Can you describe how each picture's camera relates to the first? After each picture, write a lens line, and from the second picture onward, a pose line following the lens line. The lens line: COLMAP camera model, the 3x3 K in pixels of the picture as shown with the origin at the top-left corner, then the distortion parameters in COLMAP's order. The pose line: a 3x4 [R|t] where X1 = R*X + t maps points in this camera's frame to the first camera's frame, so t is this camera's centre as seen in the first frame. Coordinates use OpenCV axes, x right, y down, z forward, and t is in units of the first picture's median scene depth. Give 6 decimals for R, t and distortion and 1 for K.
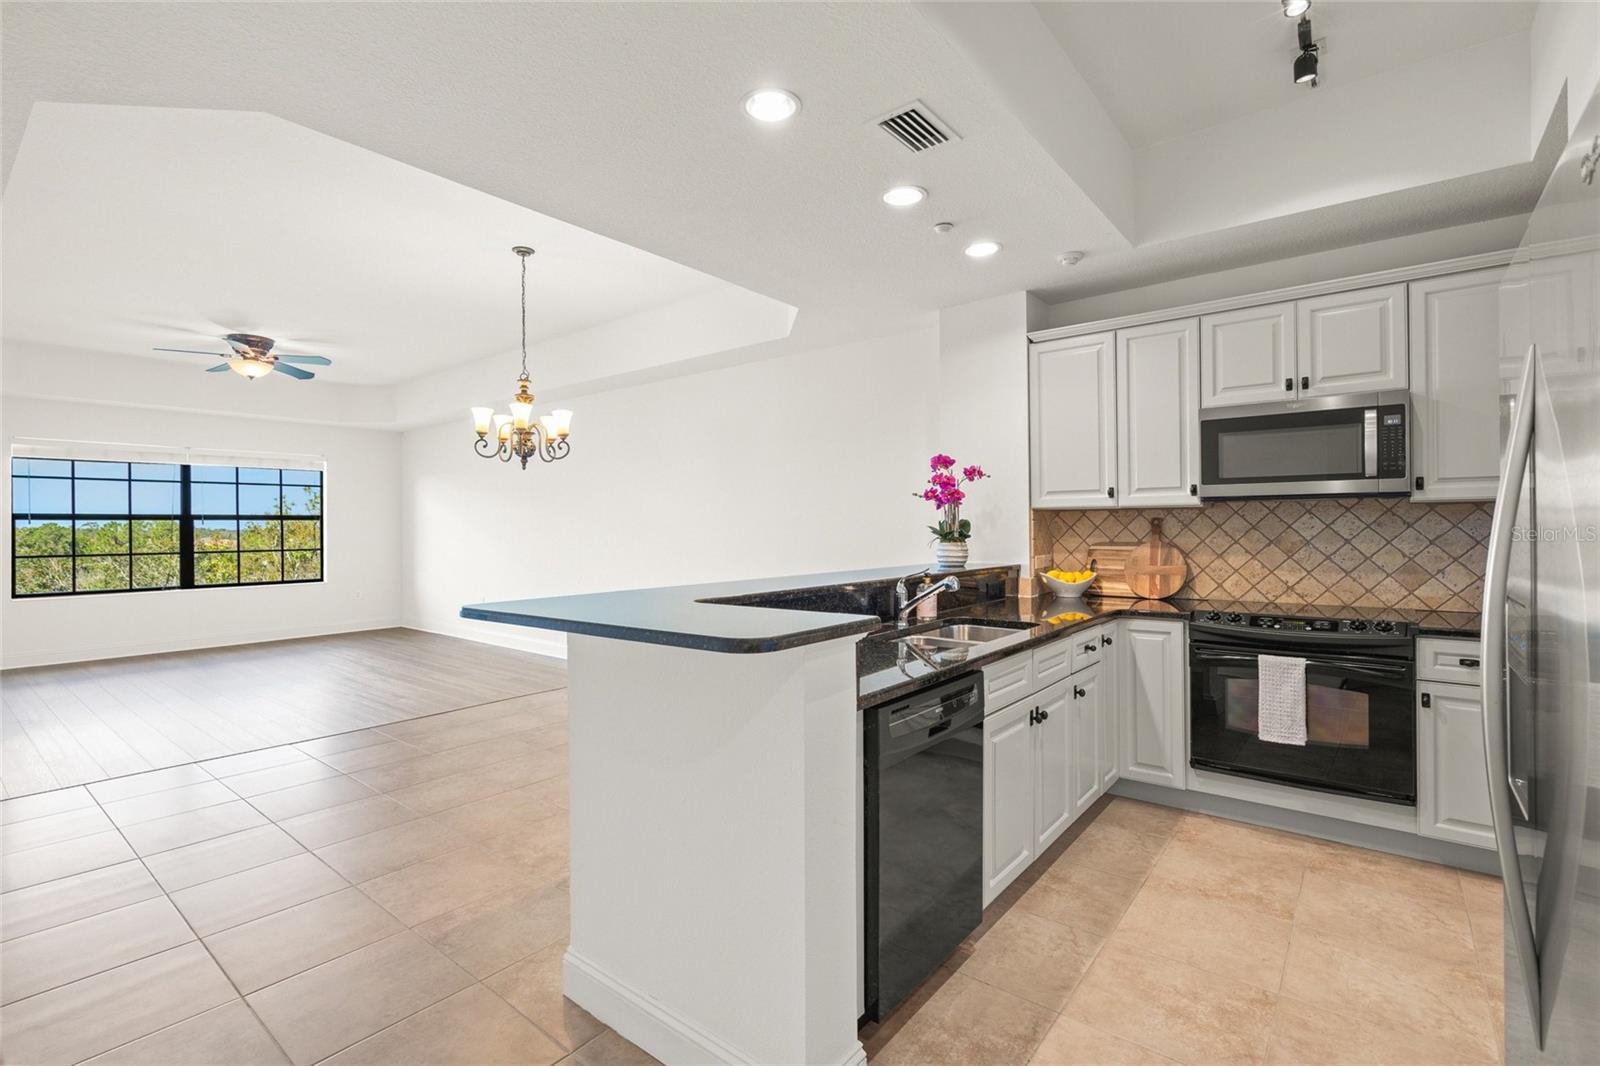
lens RADIAL K [[726.1, 0, 793.7], [0, 726.1, 524.0], [0, 0, 1]] dist [-0.005287, 0.000336]
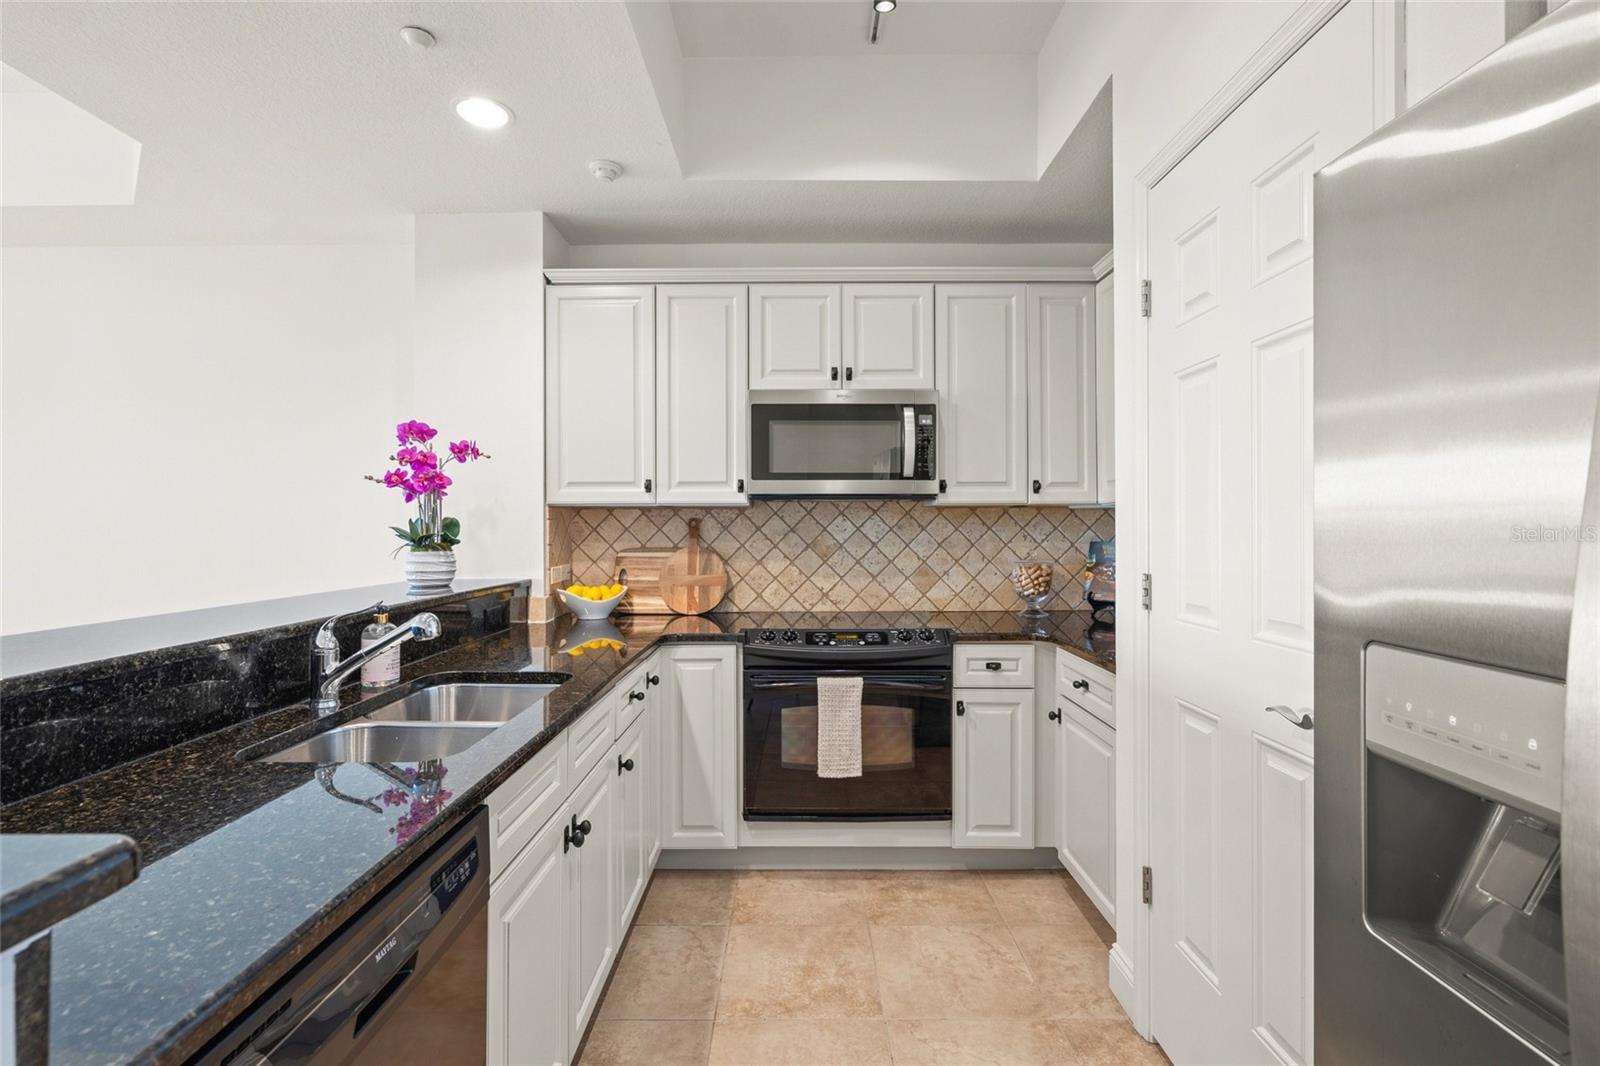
lens RADIAL K [[726.1, 0, 793.7], [0, 726.1, 524.0], [0, 0, 1]] dist [-0.005287, 0.000336]
pose [[0.781475, 0.007913, 0.623887, 0.071142], [-0.006237, 0.999969, -0.004870, 0.001598], [-0.623906, -0.000085, 0.781500, 0.305168]]
